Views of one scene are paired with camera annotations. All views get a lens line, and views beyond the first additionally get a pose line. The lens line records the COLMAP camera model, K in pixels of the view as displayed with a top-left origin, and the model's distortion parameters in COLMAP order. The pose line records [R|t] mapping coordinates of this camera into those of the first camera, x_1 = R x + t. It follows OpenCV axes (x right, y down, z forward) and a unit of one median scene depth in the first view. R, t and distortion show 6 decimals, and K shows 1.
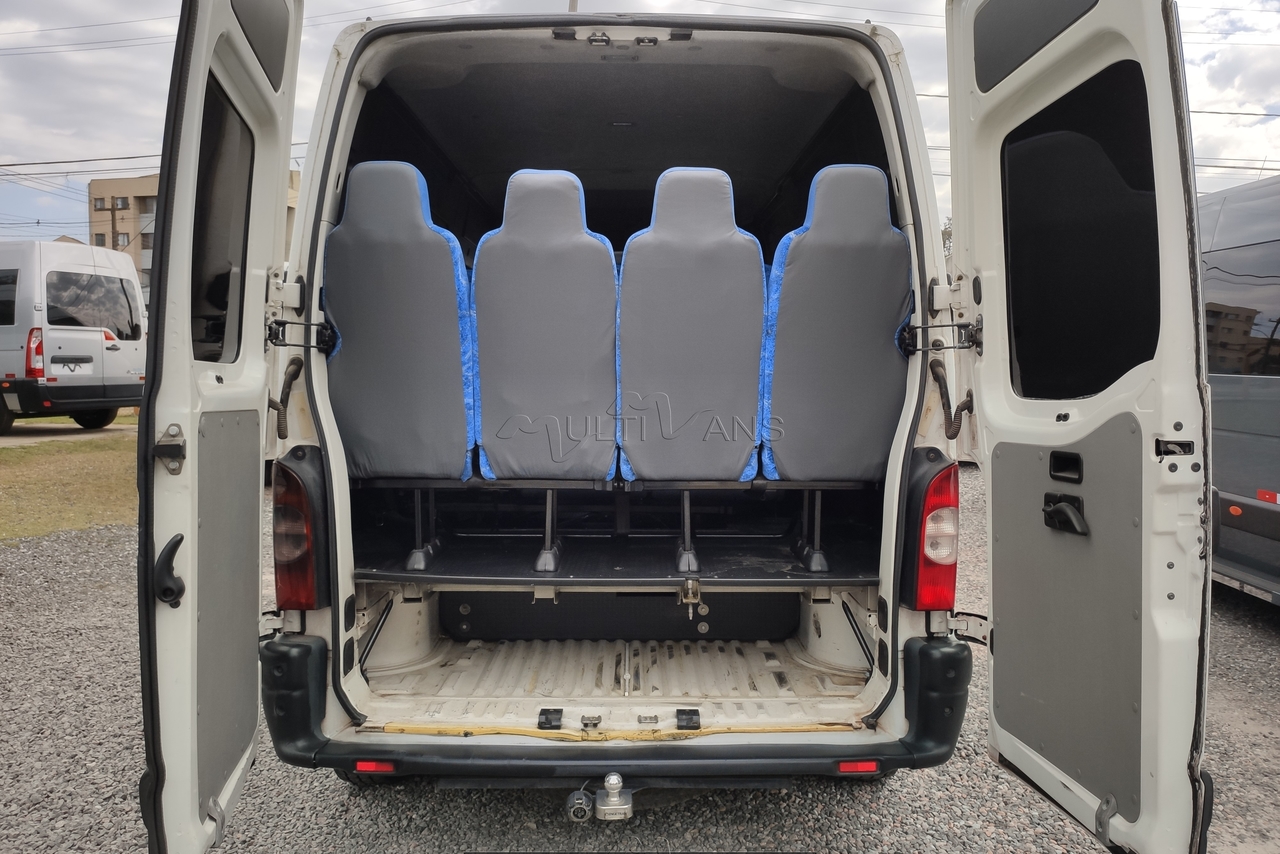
lens RADIAL K [[958.4, 0, 640.0], [0, 958.4, 427.0], [0, 0, 1]] dist [0.077033, -0.118947]
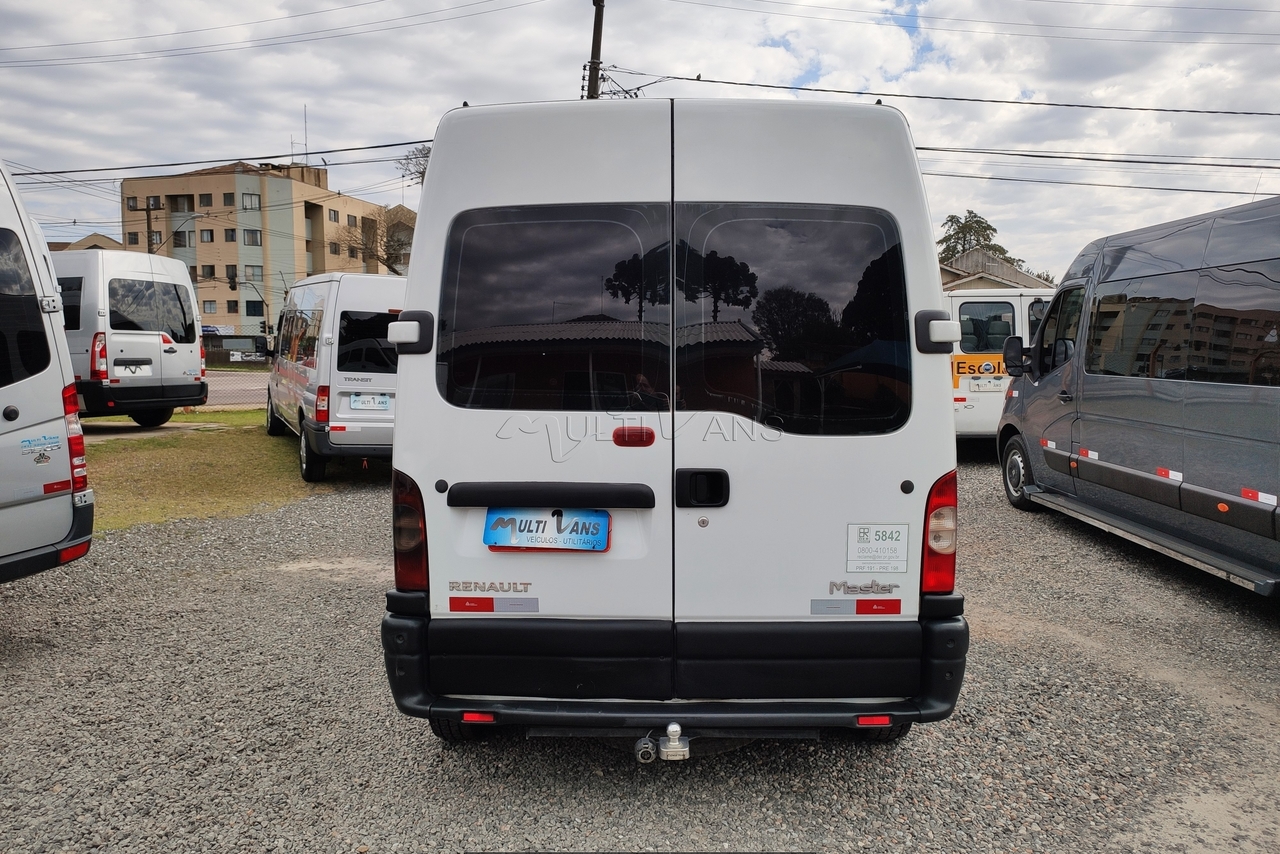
lens RADIAL K [[962.4, 0, 637.4], [0, 962.4, 402.6], [0, 0, 1]] dist [0.025053, -0.005510]
pose [[0.999714, -0.001883, -0.023826, -0.032808], [0.001460, 0.999841, -0.017763, -0.021235], [0.023855, 0.017724, 0.999558, -0.178355]]
